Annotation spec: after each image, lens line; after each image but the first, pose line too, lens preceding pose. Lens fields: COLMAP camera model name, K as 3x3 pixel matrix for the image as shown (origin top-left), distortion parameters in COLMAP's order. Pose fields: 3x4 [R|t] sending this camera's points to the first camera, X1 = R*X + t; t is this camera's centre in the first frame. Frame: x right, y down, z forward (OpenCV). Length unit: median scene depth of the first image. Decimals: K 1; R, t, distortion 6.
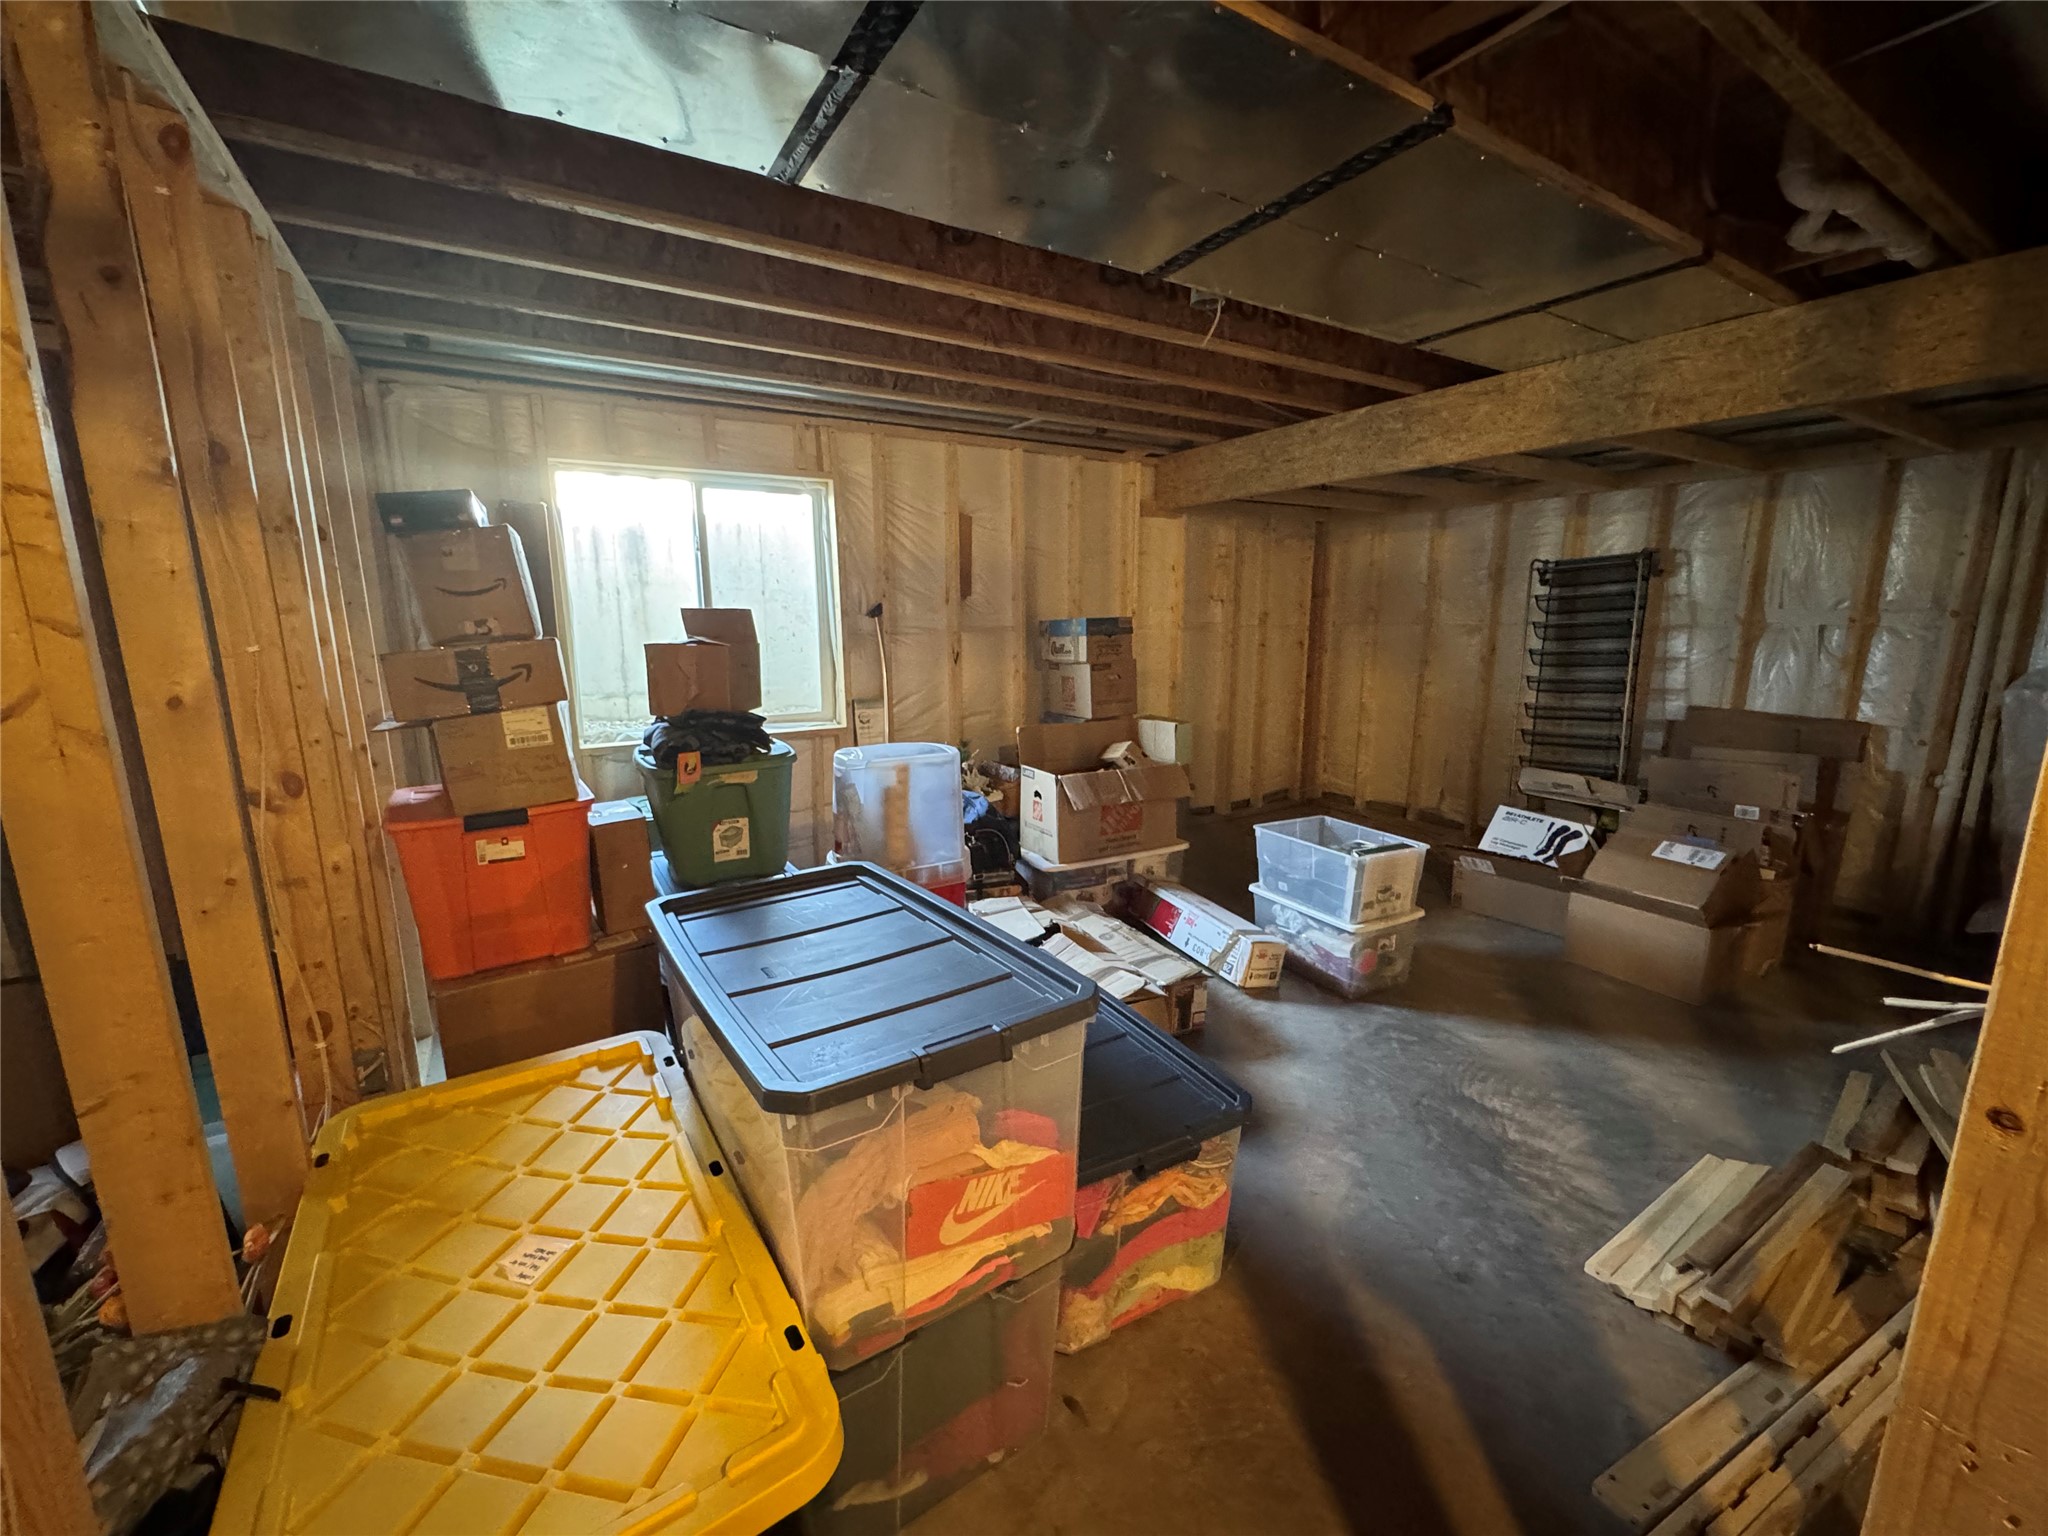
lens RADIAL K [[820.7, 0, 1020.8], [0, 820.7, 766.8], [0, 0, 1]] dist [-0.004702, 0.000689]
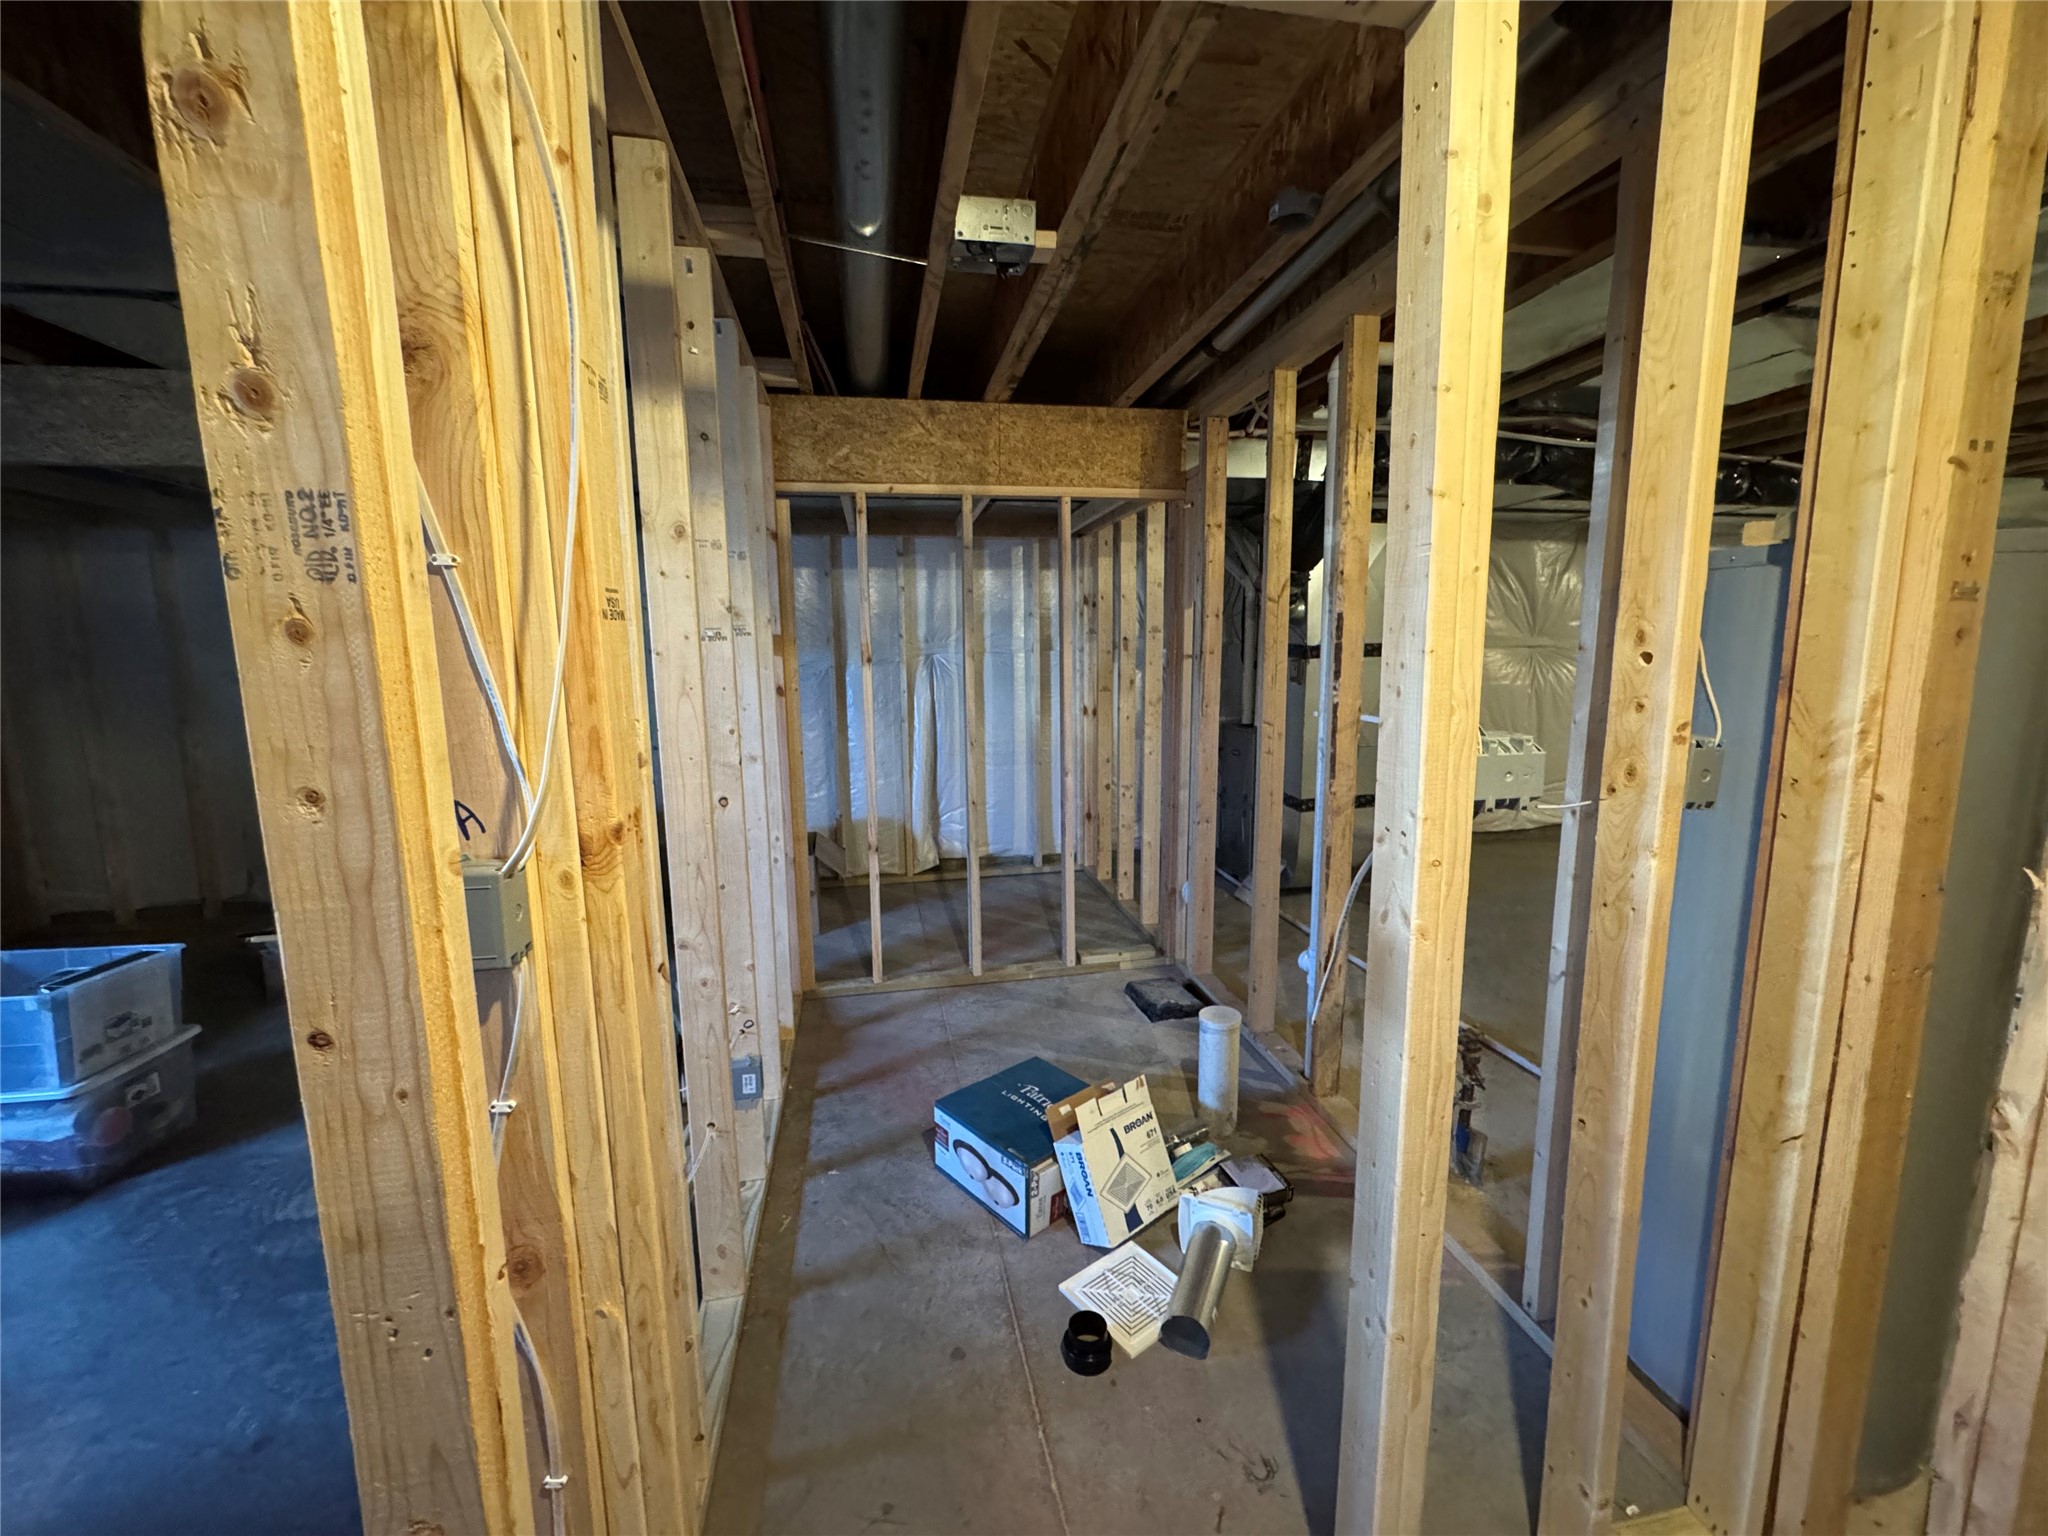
lens RADIAL K [[820.7, 0, 1029.5], [0, 820.7, 766.2], [0, 0, 1]] dist [-0.004702, 0.000689]
pose [[0.365652, -0.132881, 0.921217, 0.094689], [0.186722, 0.980107, 0.067262, 0.027485], [-0.911830, 0.147417, 0.383191, -0.070425]]
